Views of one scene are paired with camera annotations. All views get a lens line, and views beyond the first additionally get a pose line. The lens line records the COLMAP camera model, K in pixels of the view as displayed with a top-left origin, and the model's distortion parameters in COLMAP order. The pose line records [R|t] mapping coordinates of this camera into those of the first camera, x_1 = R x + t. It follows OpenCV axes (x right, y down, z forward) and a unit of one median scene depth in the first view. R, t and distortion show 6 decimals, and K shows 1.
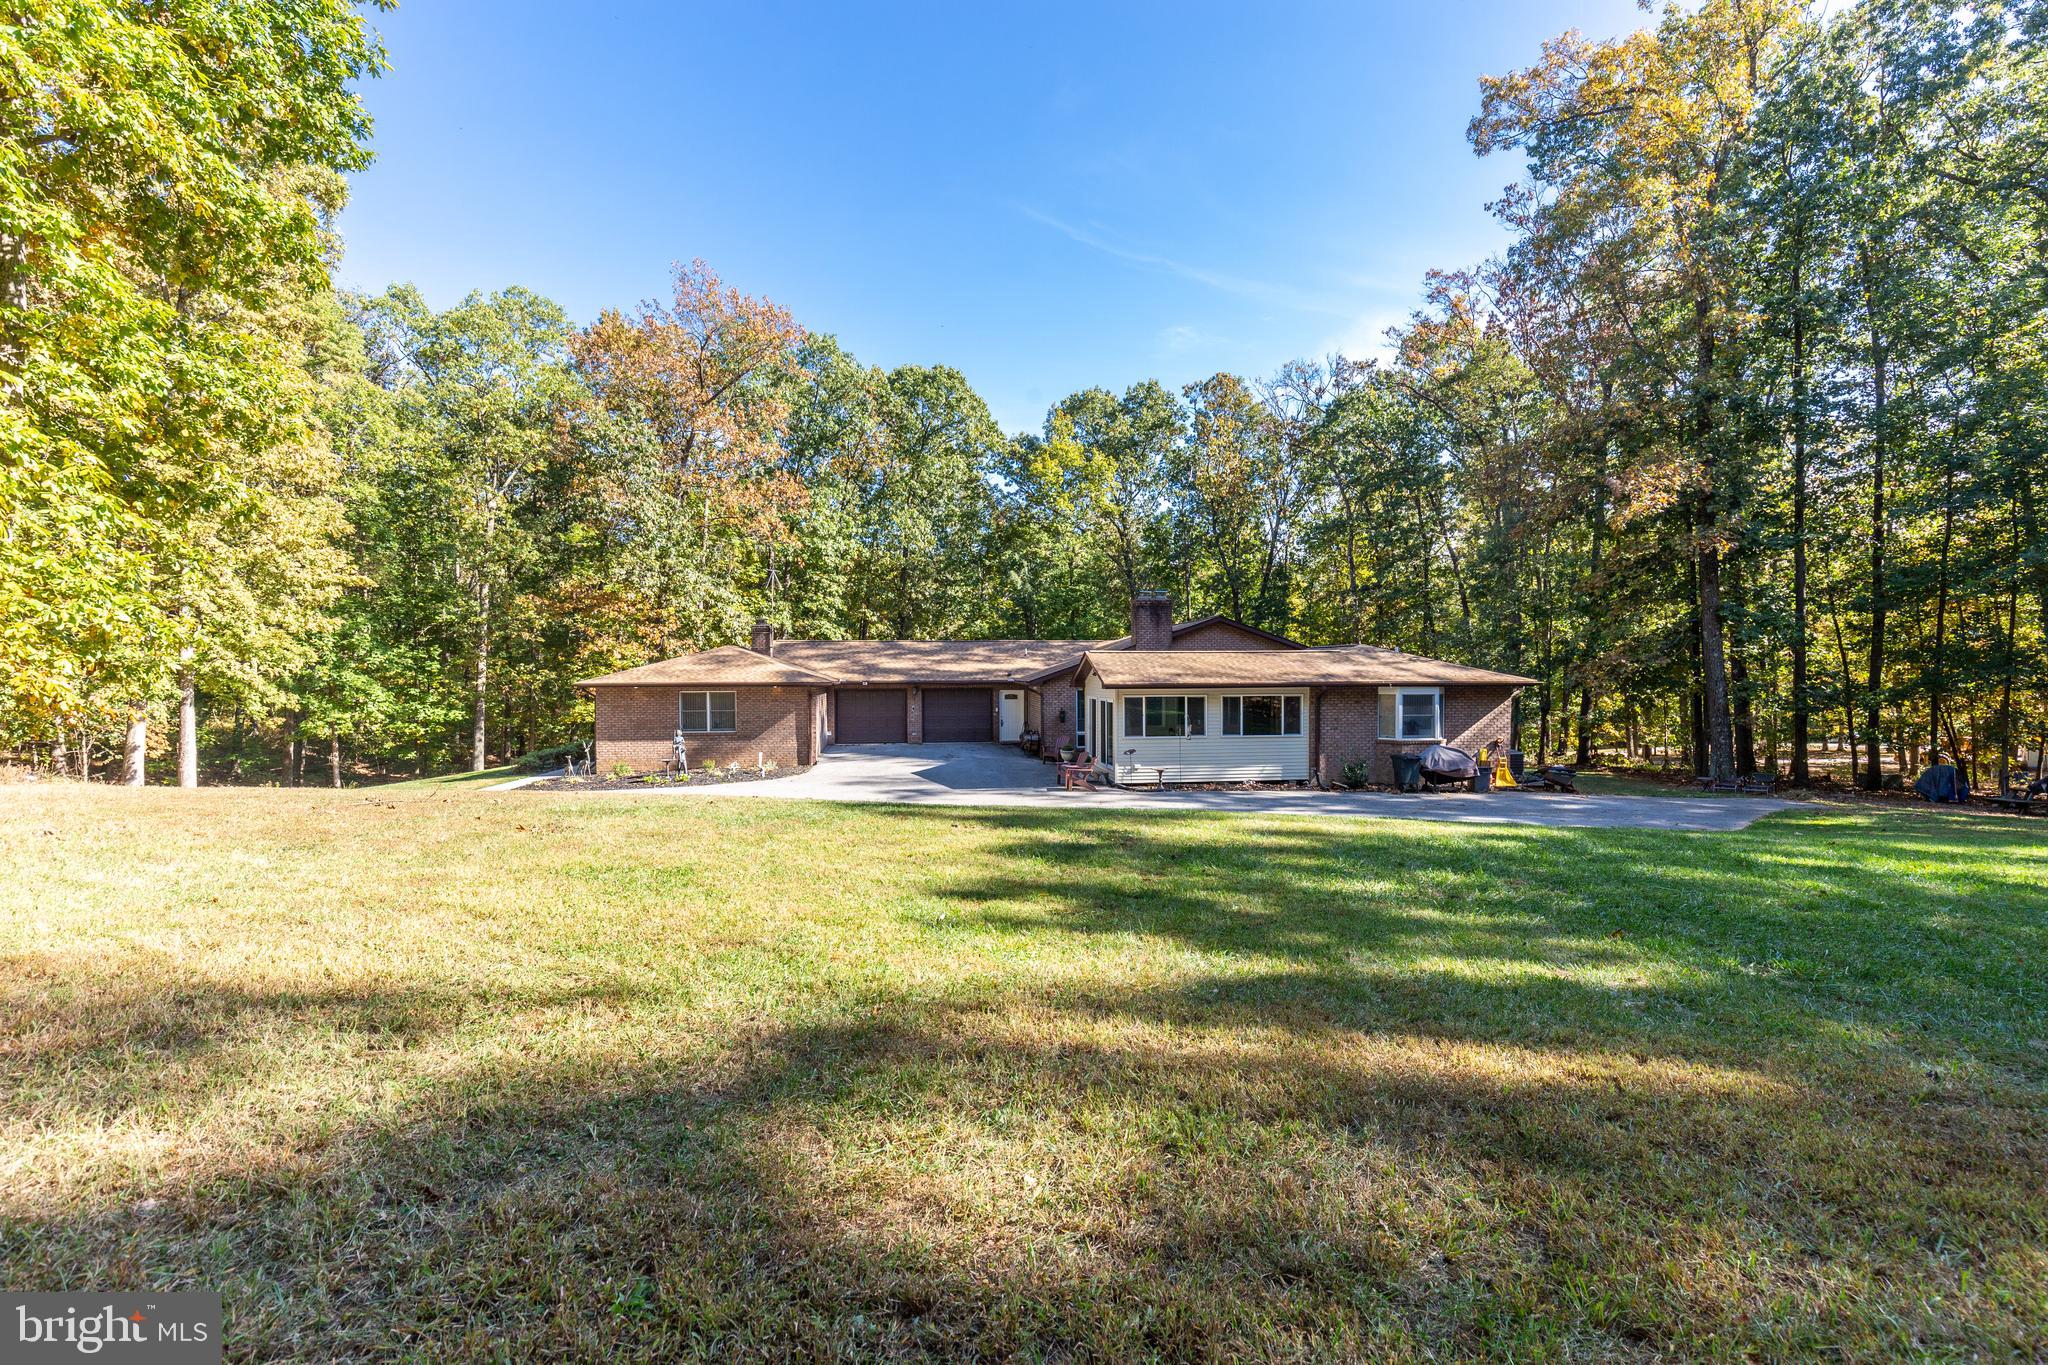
lens RADIAL K [[926.8, 0, 1019.8], [0, 926.8, 684.5], [0, 0, 1]] dist [0.001656, -0.000033]
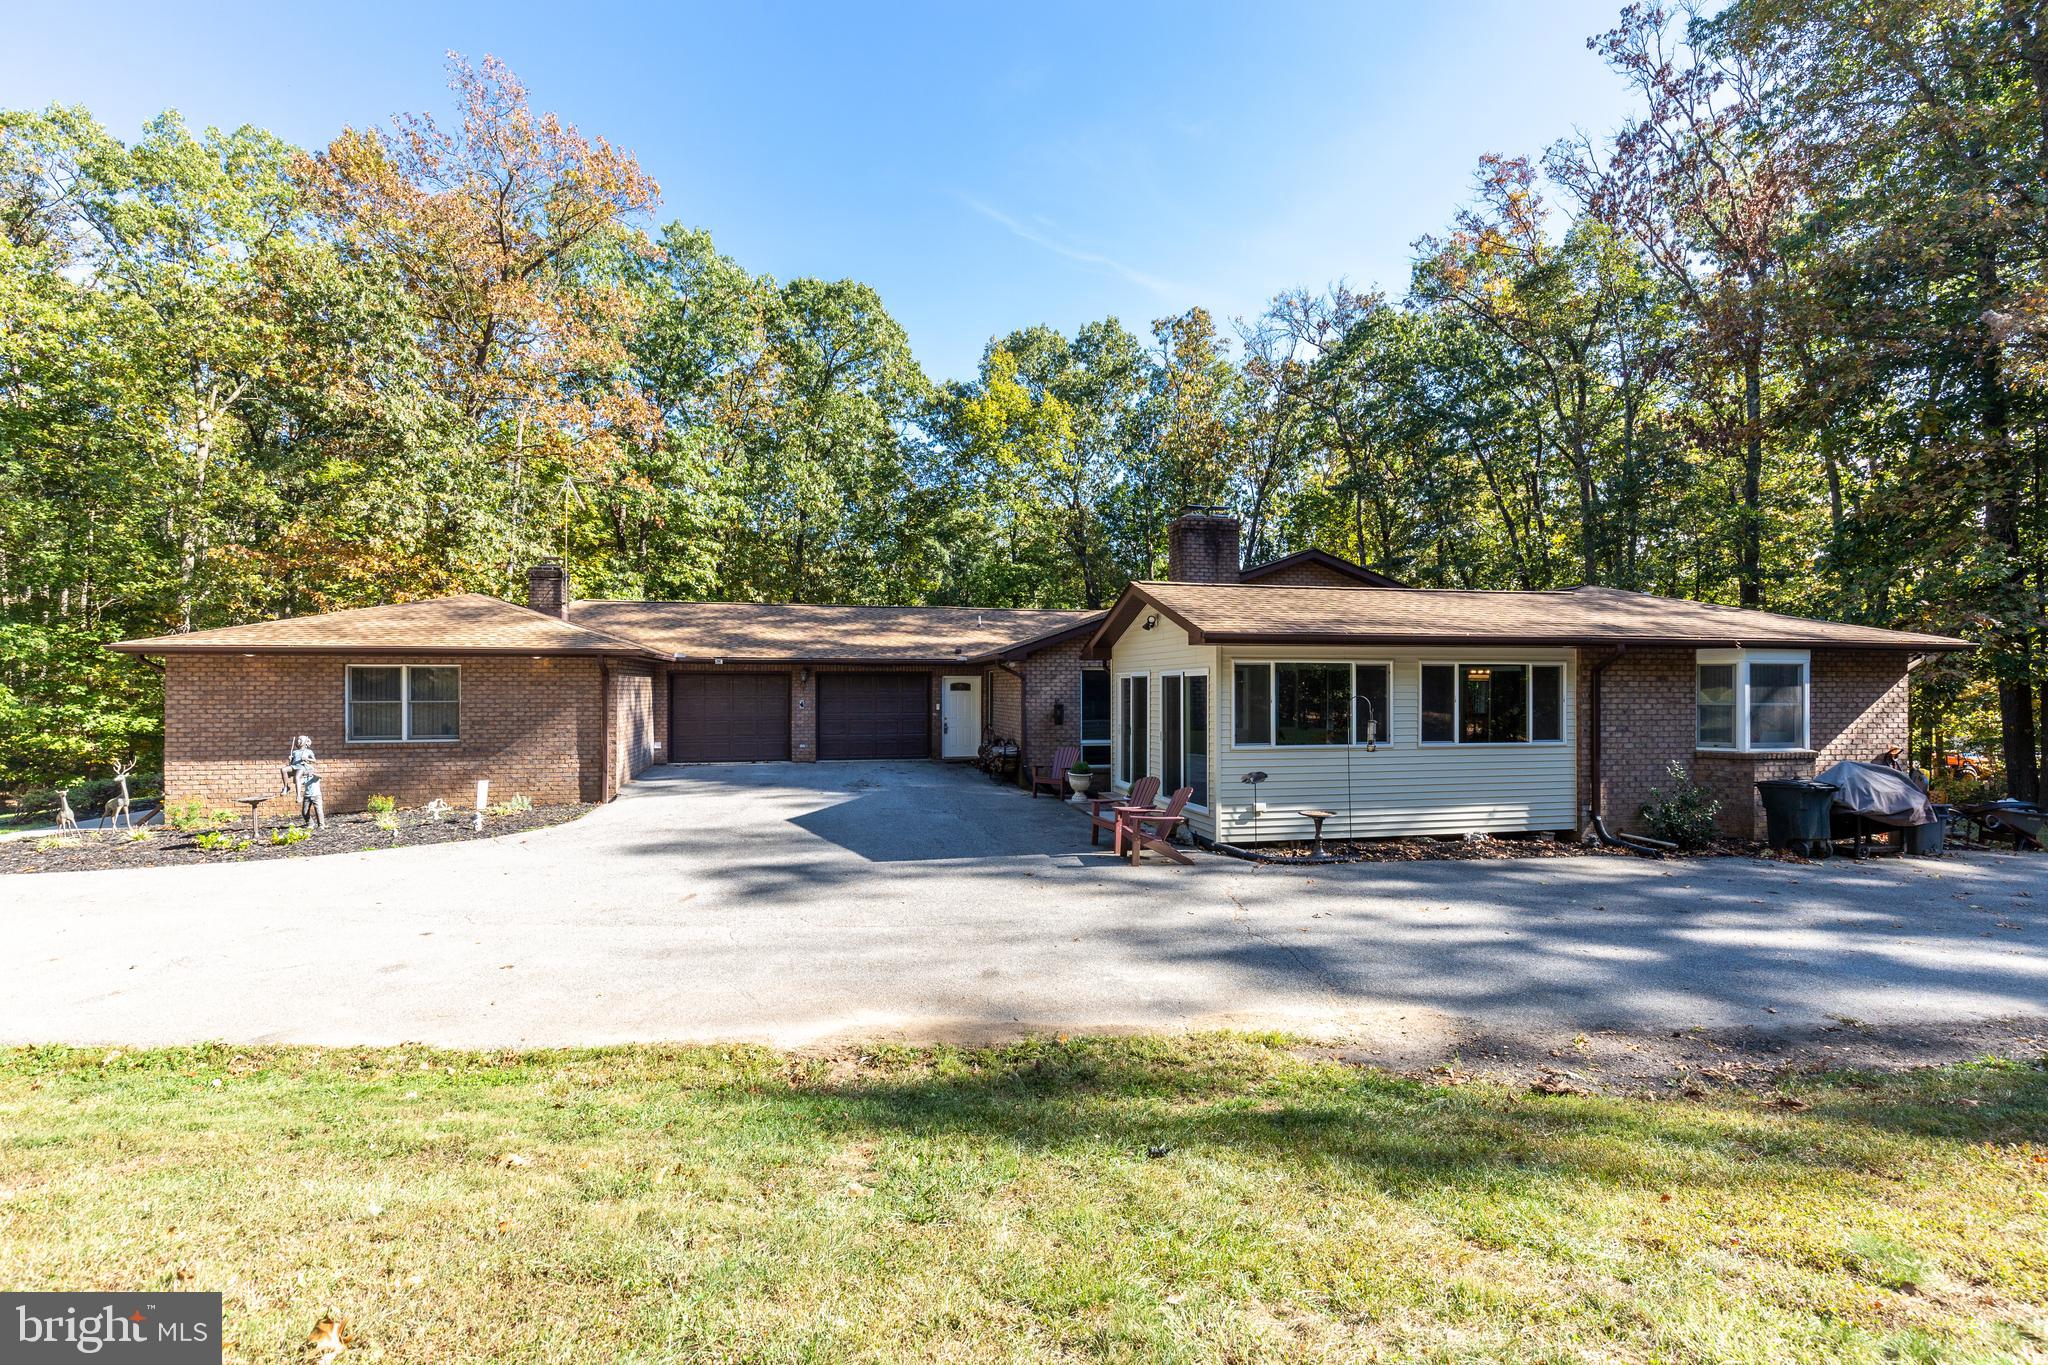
lens RADIAL K [[926.8, 0, 1019.8], [0, 926.8, 684.5], [0, 0, 1]] dist [0.001656, -0.000033]
pose [[0.995024, 0.005359, 0.099493, -0.036926], [-0.003284, 0.999774, -0.021000, 0.028437], [-0.099583, 0.020568, 0.994817, 0.429642]]
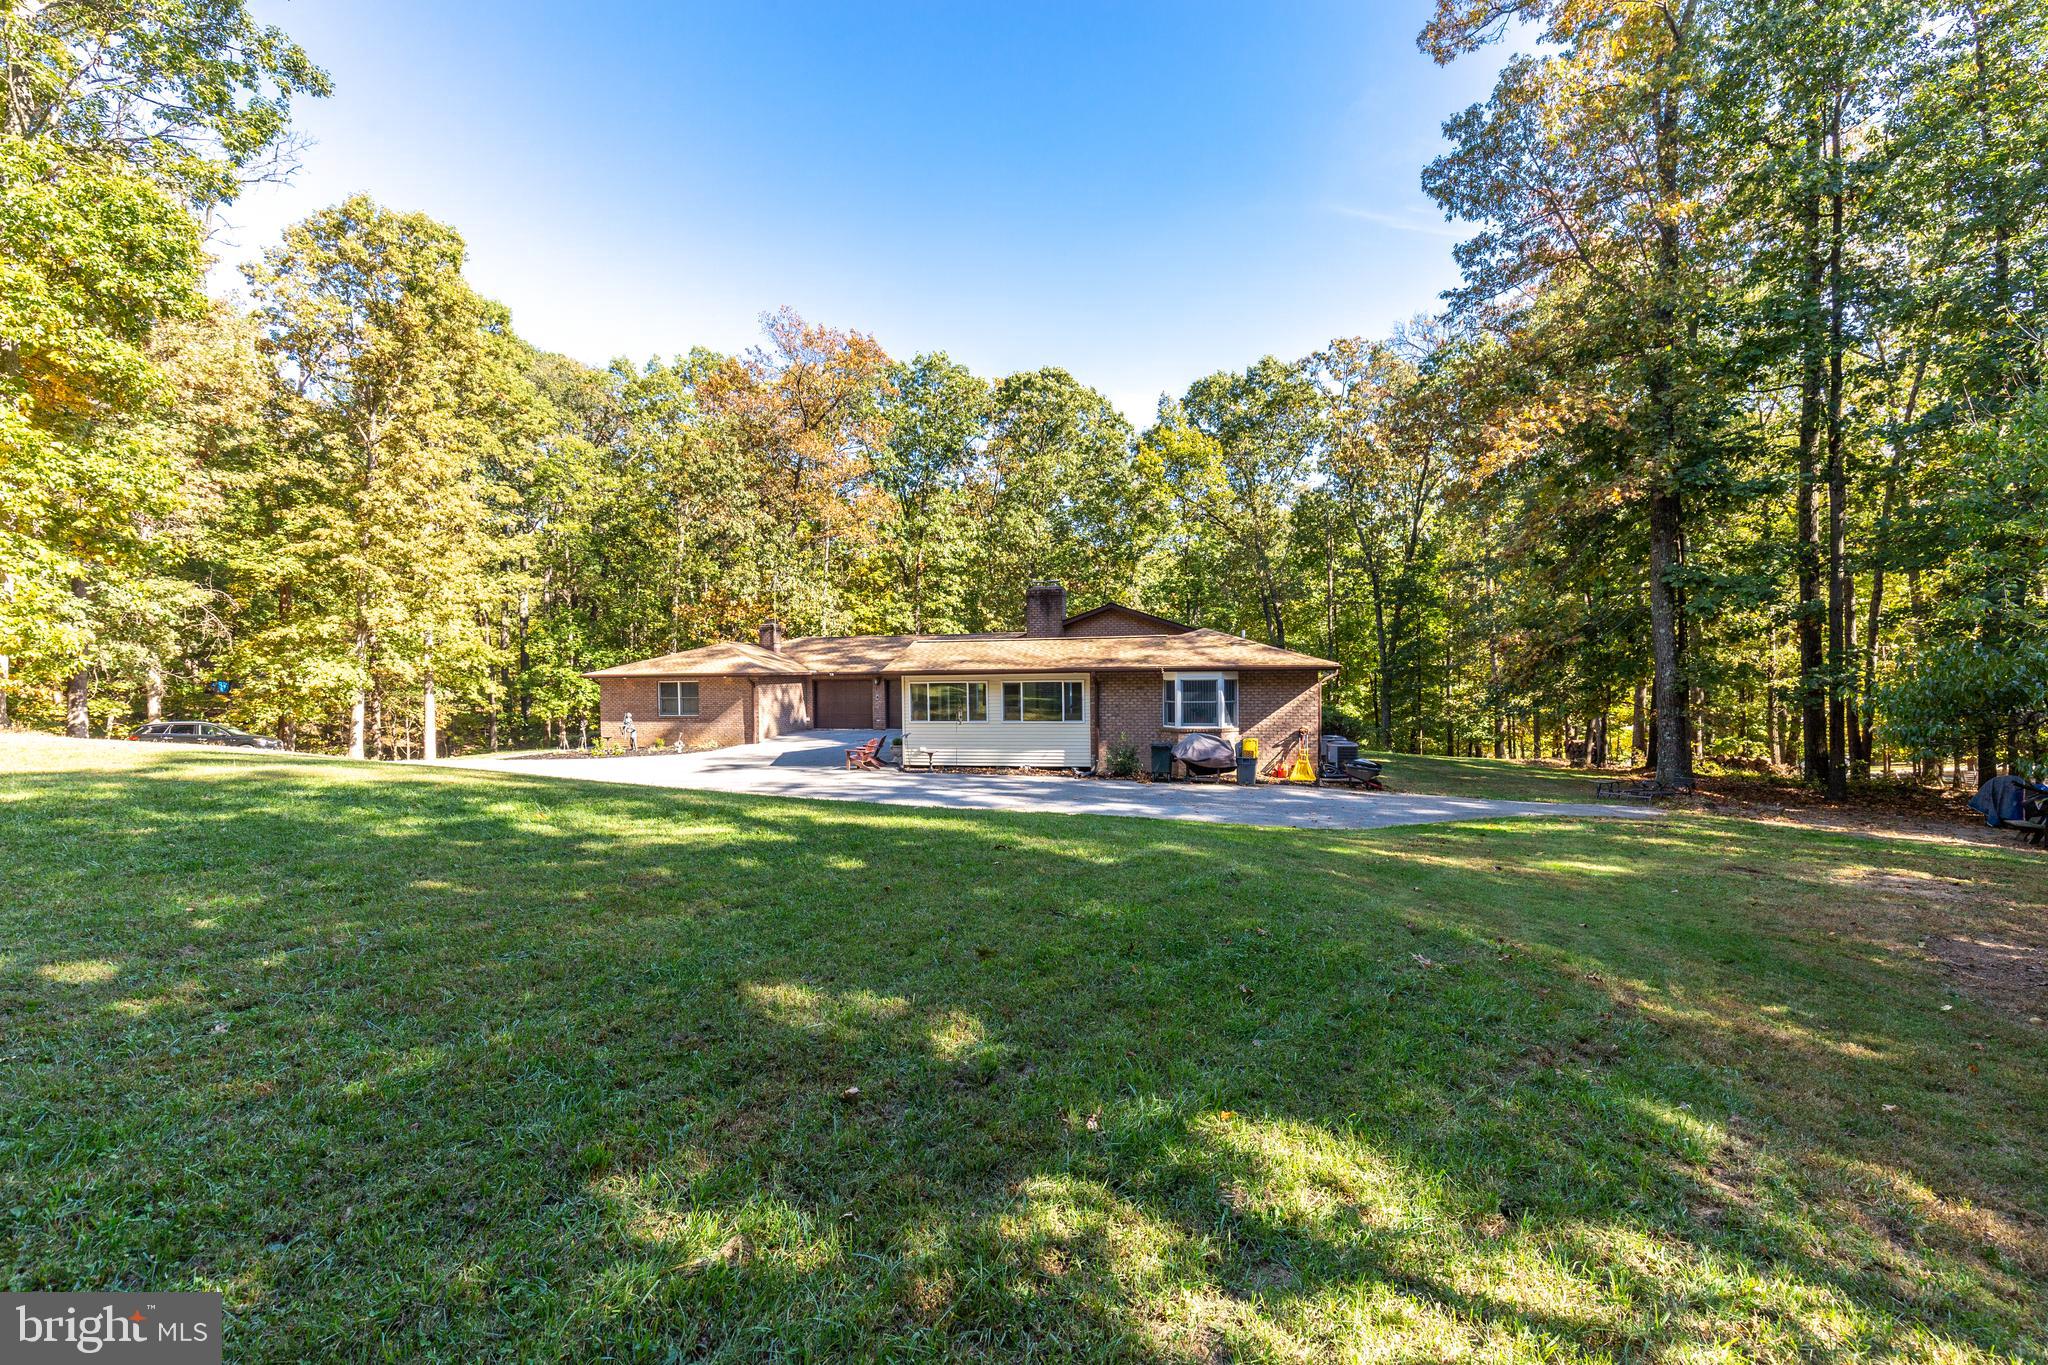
lens RADIAL K [[926.8, 0, 1019.8], [0, 926.8, 684.5], [0, 0, 1]] dist [0.001656, -0.000033]
pose [[0.935168, -0.003056, -0.354191, 0.486439], [0.004262, 0.999987, 0.002625, 0.010188], [0.354178, -0.003964, 0.935169, 0.044938]]
